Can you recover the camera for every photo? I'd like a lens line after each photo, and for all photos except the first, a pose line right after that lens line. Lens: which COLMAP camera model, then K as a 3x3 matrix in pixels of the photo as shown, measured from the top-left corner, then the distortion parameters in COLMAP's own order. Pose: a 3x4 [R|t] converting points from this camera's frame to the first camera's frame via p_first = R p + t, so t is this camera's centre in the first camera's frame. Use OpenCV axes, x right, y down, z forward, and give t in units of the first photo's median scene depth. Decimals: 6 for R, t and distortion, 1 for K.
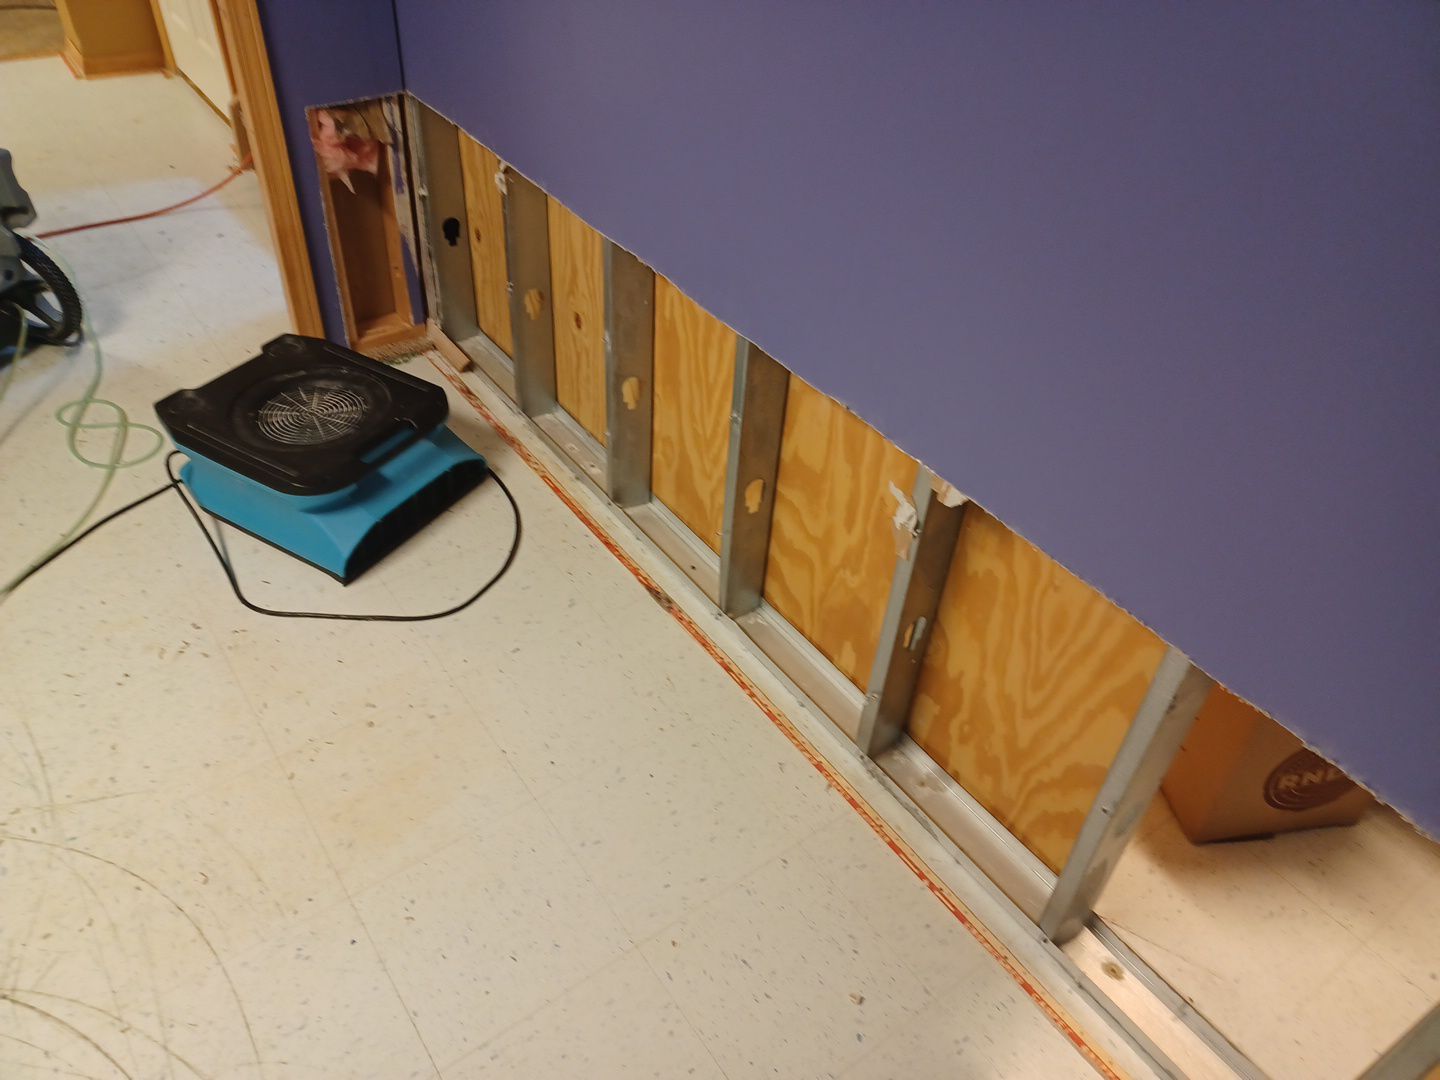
lens RADIAL K [[1035.3, 0, 734.0], [0, 1035.3, 554.3], [0, 0, 1]] dist [0.043567, -0.026007]
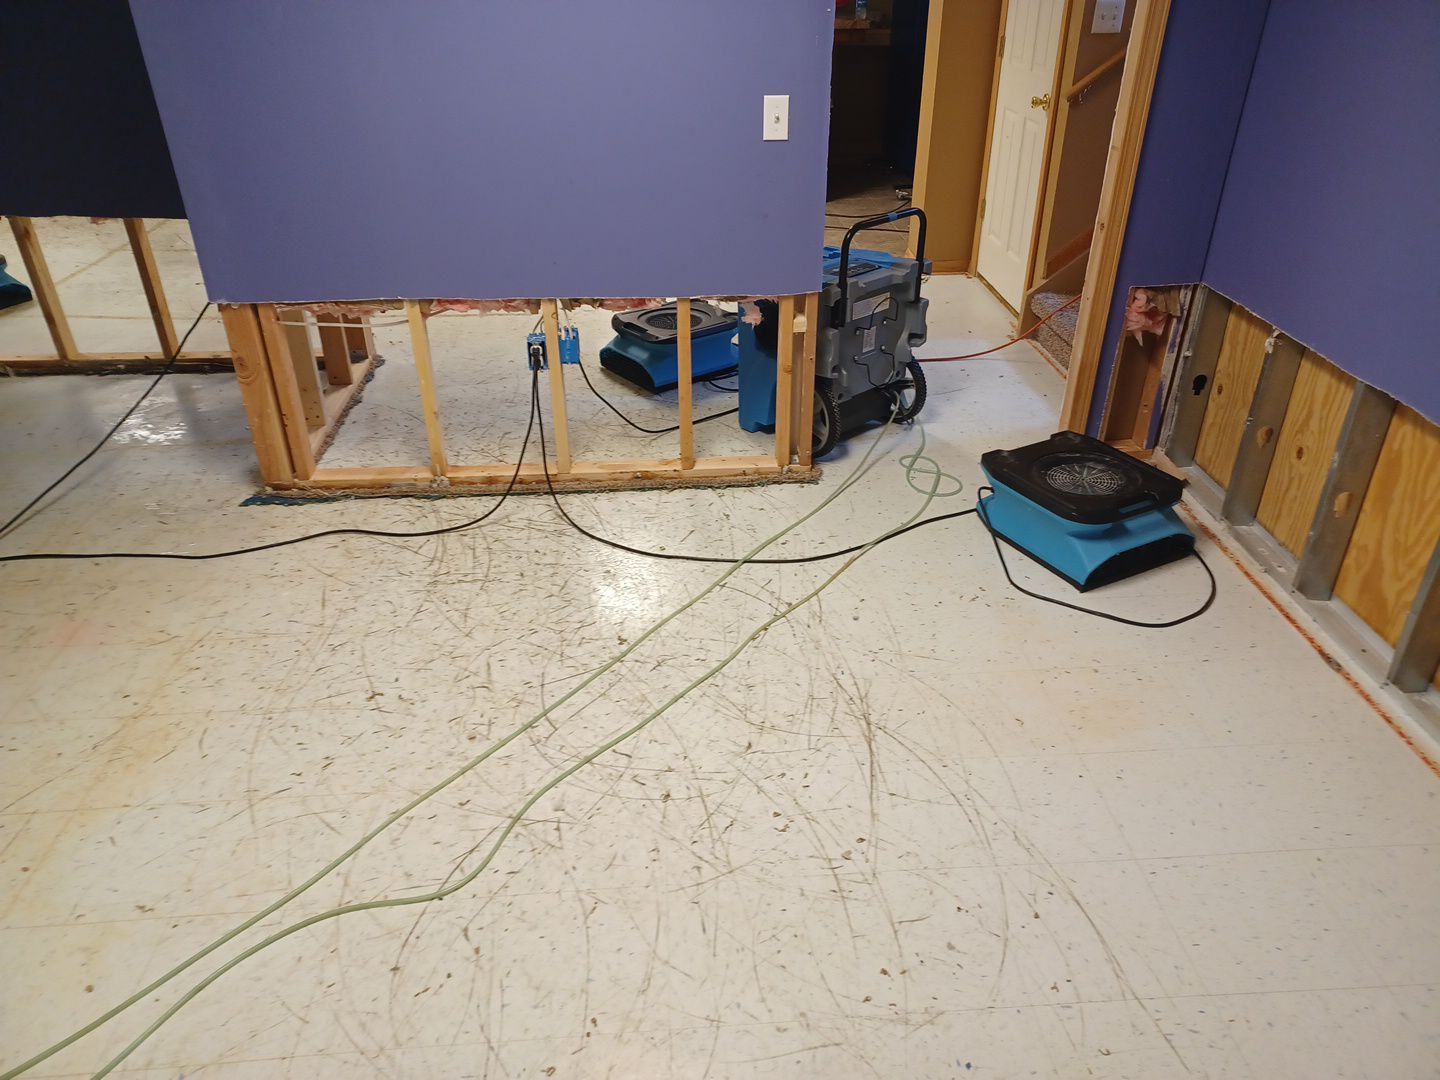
lens RADIAL K [[1035.3, 0, 743.0], [0, 1035.3, 550.8], [0, 0, 1]] dist [0.043567, -0.026007]
pose [[0.843249, 0.211155, -0.494313, -0.066594], [-0.309047, 0.942871, -0.124437, 0.264929], [0.439797, 0.257697, 0.860332, -0.388282]]
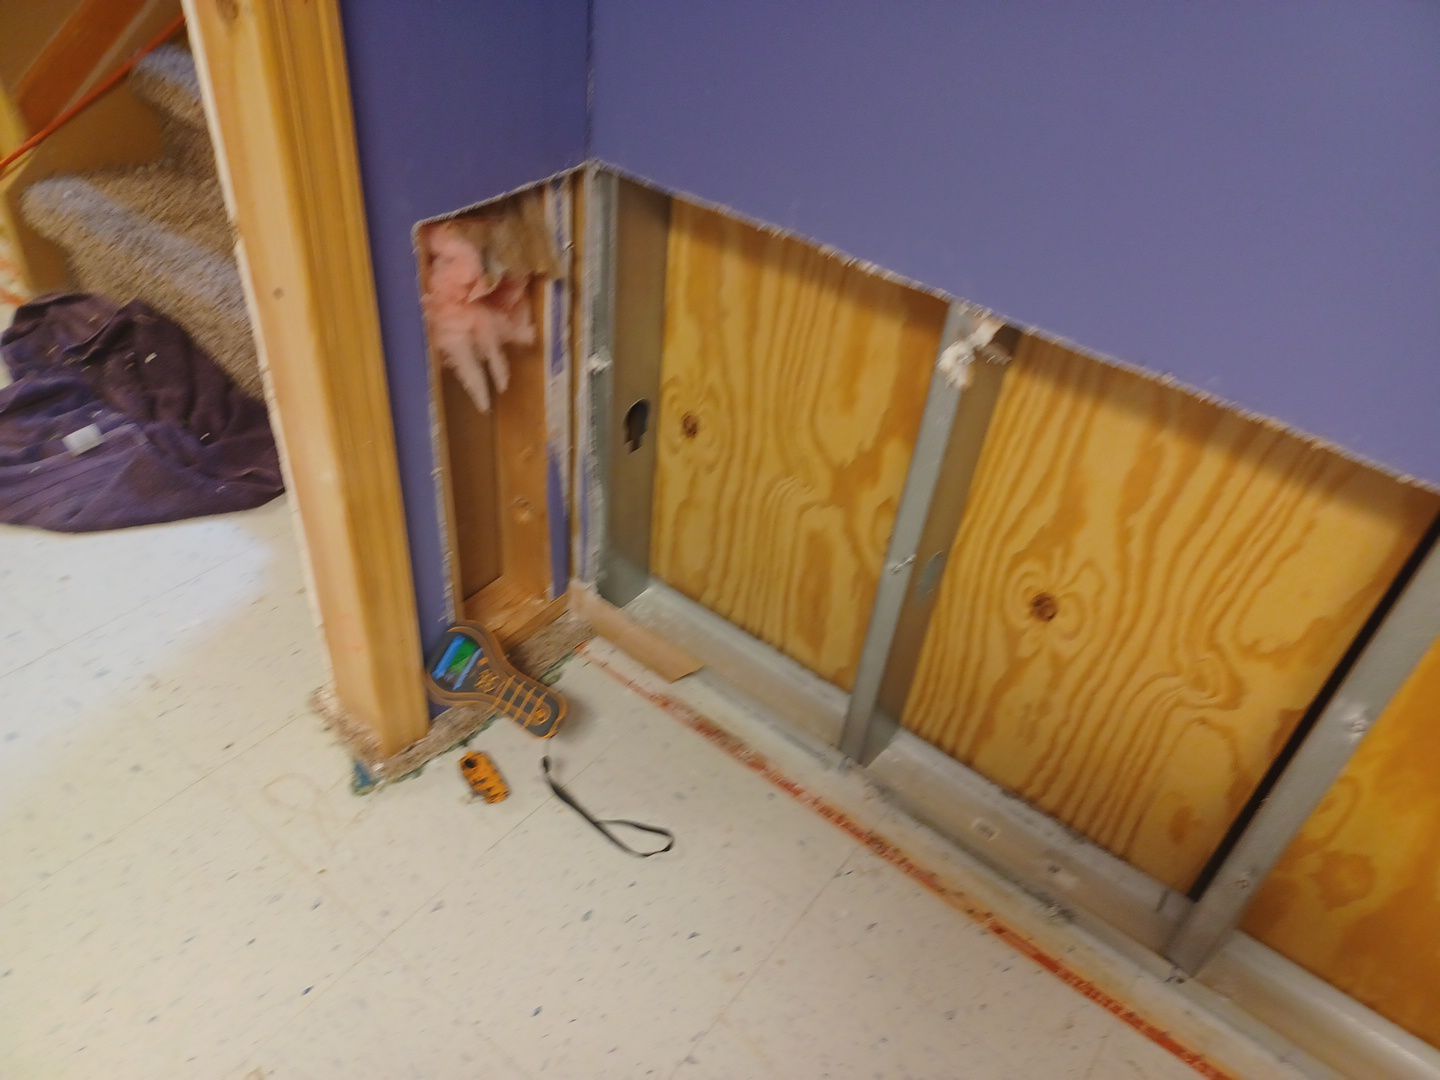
lens RADIAL K [[1035.3, 0, 712.8], [0, 1035.3, 566.5], [0, 0, 1]] dist [0.043567, -0.026007]
pose [[0.967772, -0.157219, 0.196720, -0.390461], [0.156959, 0.987459, 0.017010, -0.276892], [-0.196927, 0.014415, 0.980312, 0.565081]]
